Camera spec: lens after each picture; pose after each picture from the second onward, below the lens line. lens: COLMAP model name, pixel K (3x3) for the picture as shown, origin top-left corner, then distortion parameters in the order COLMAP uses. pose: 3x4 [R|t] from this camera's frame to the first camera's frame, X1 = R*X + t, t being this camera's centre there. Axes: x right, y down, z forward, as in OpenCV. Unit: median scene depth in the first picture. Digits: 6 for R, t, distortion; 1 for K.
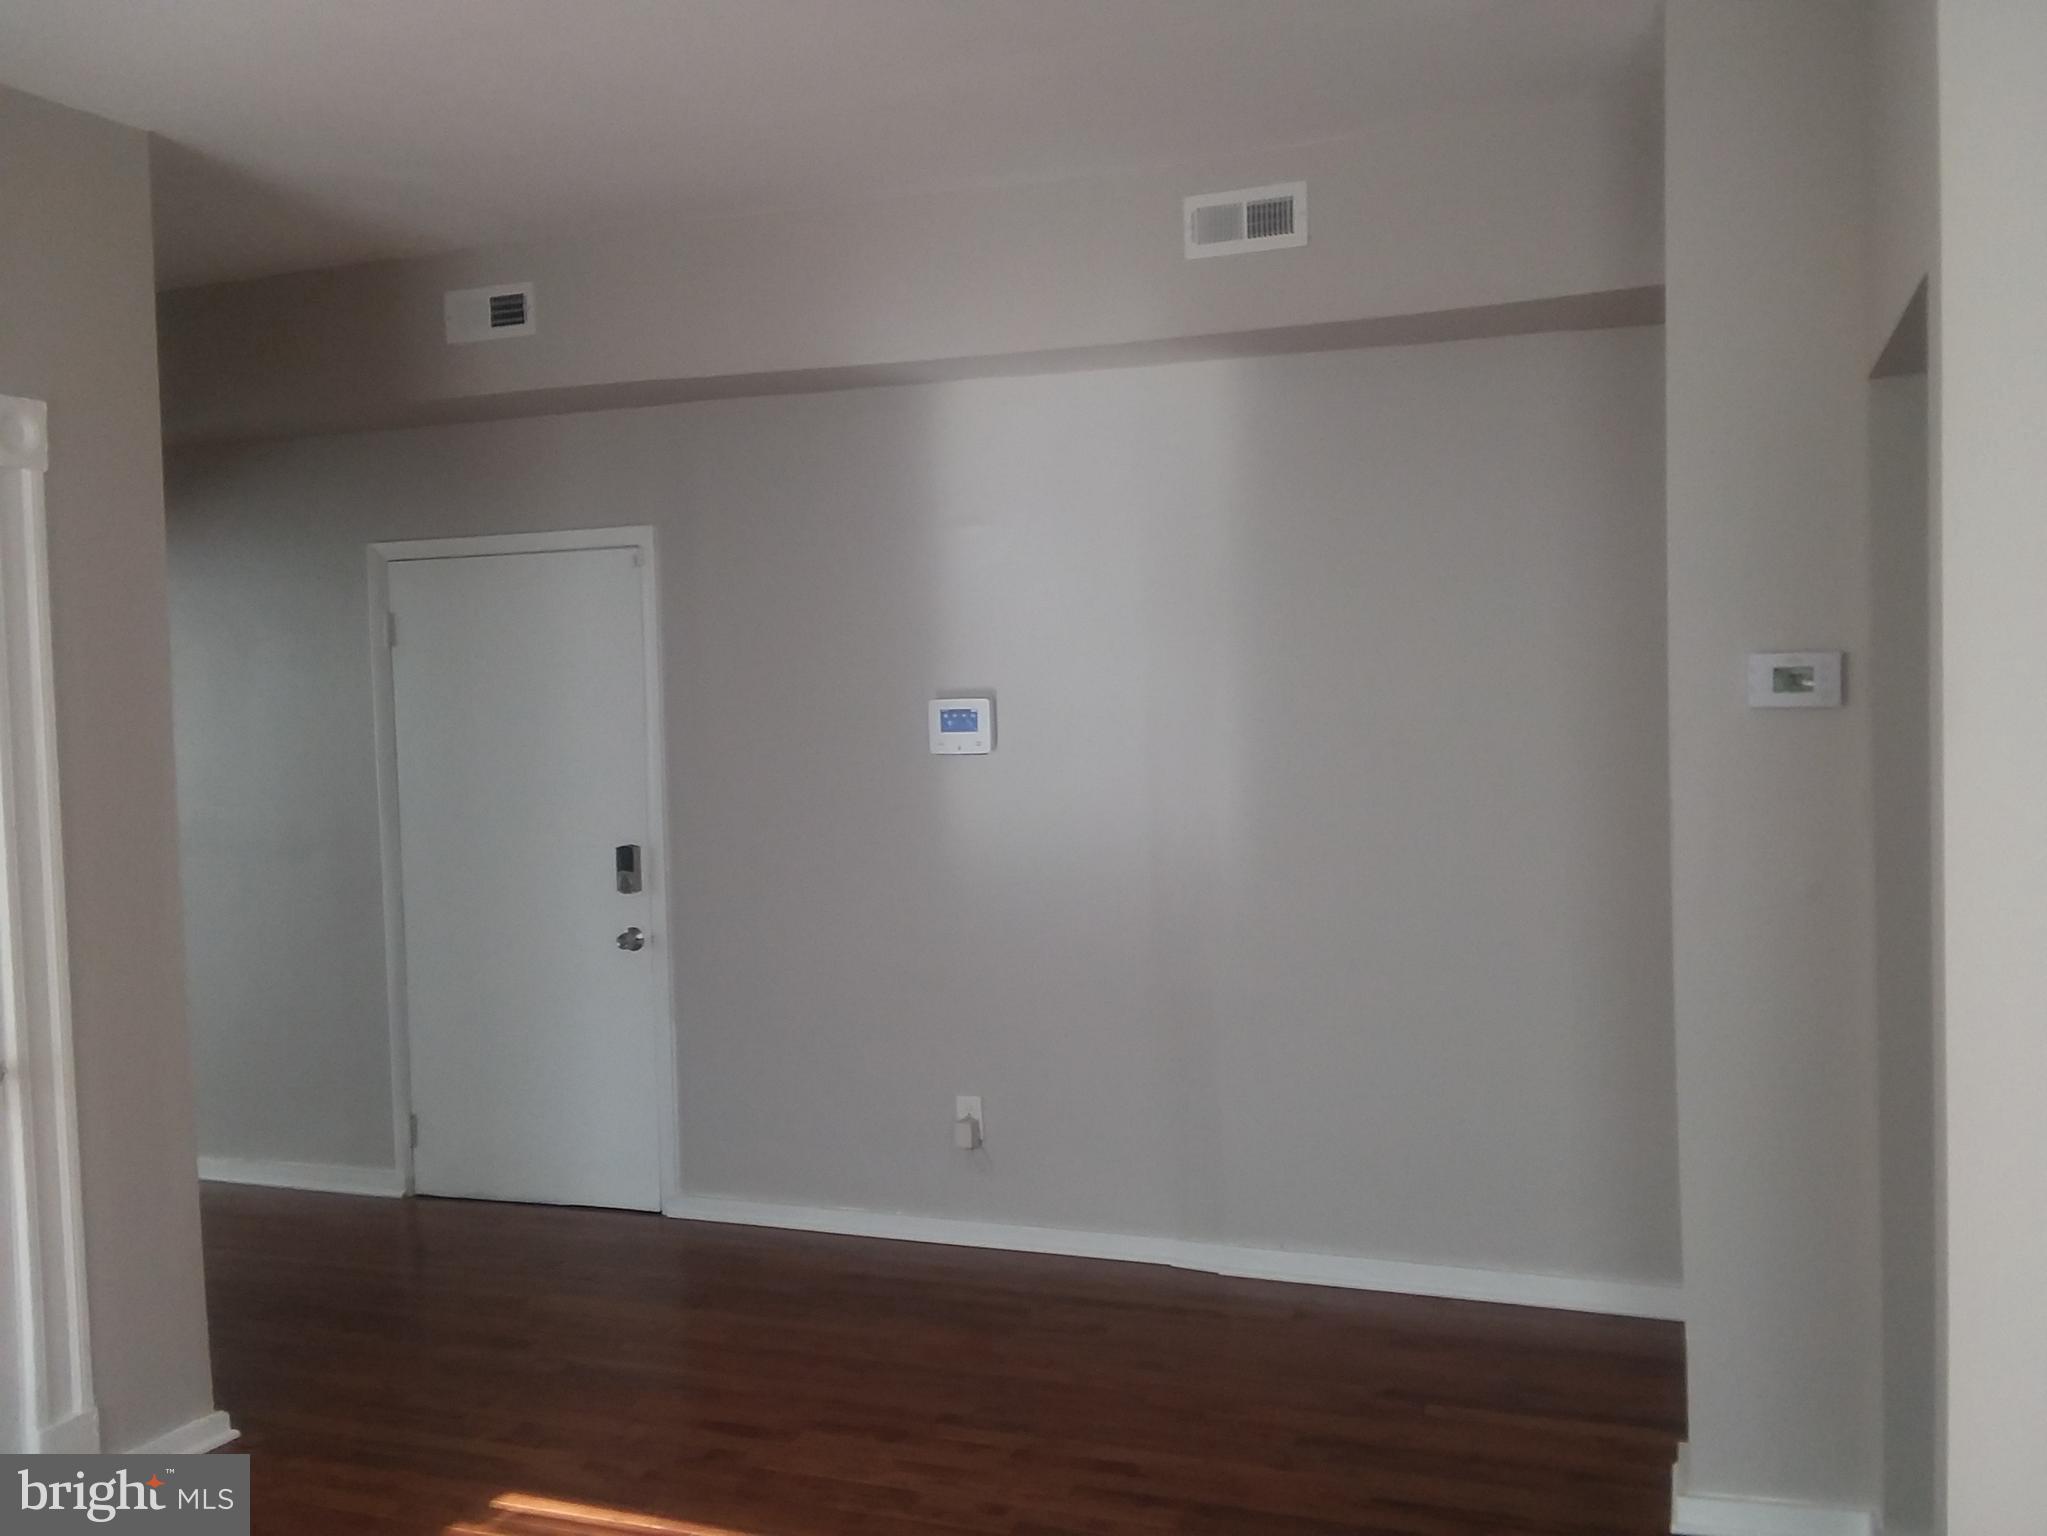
lens RADIAL K [[1807.0, 0, 1018.5], [0, 1807.0, 754.6], [0, 0, 1]] dist [0.002637, -0.029576]
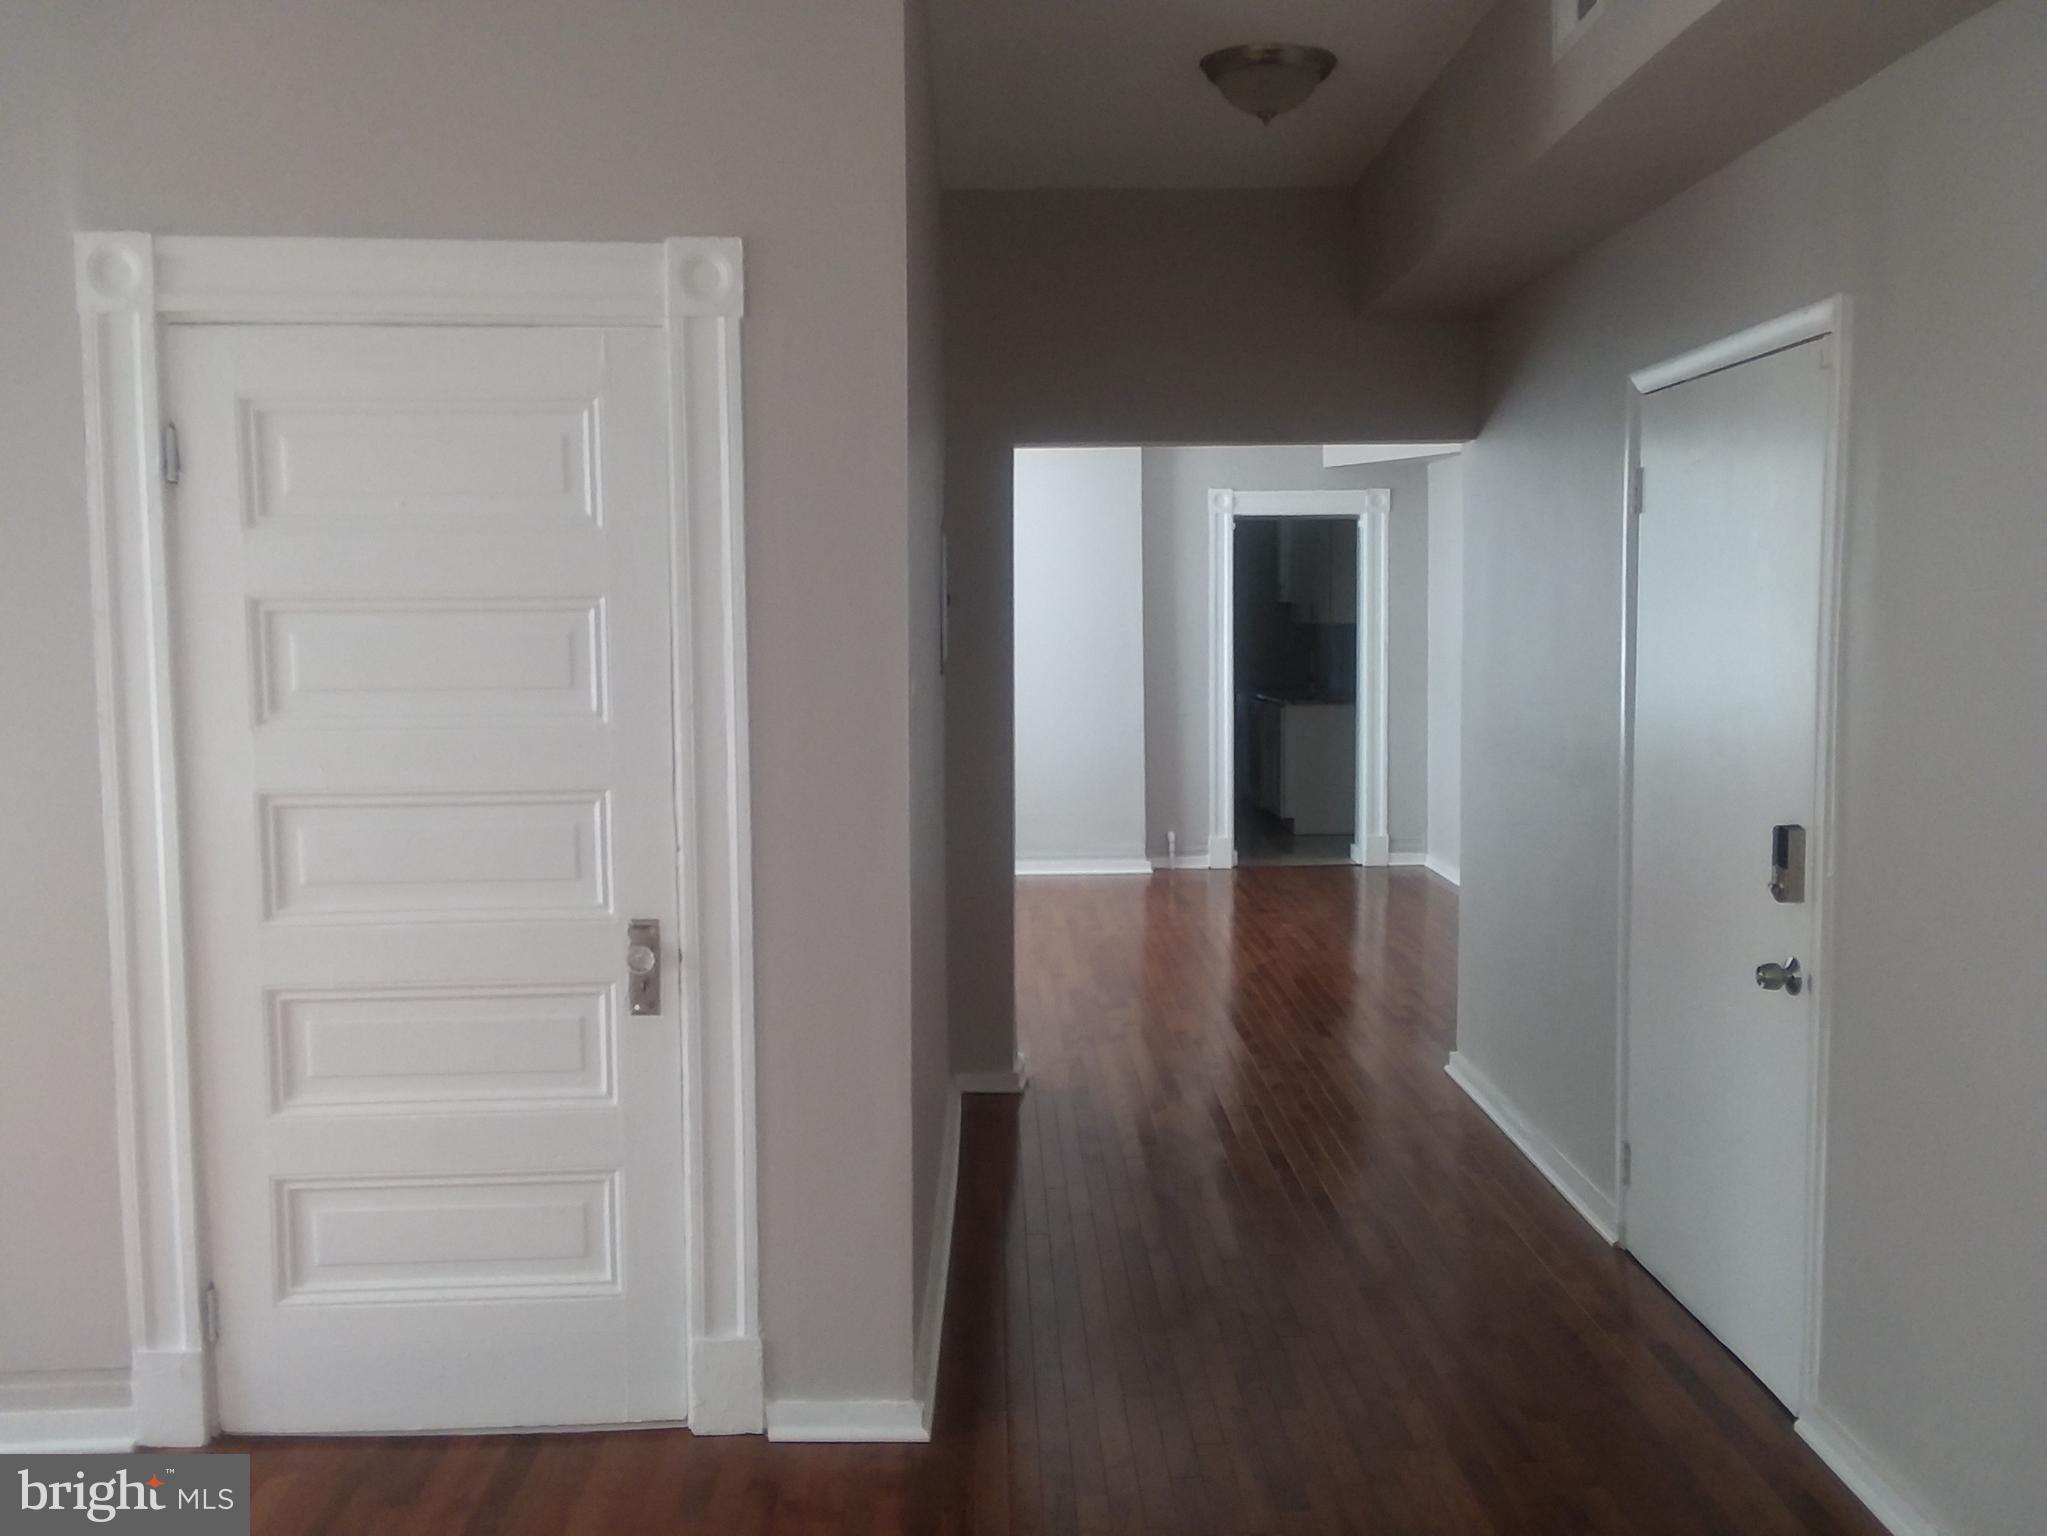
lens RADIAL K [[1807.0, 0, 1024.7], [0, 1807.0, 752.9], [0, 0, 1]] dist [0.002637, -0.029576]
pose [[0.408874, 0.106649, -0.906338, 0.294567], [-0.049092, 0.994280, 0.094850, -0.026404], [0.911269, 0.005712, 0.411771, 0.617430]]
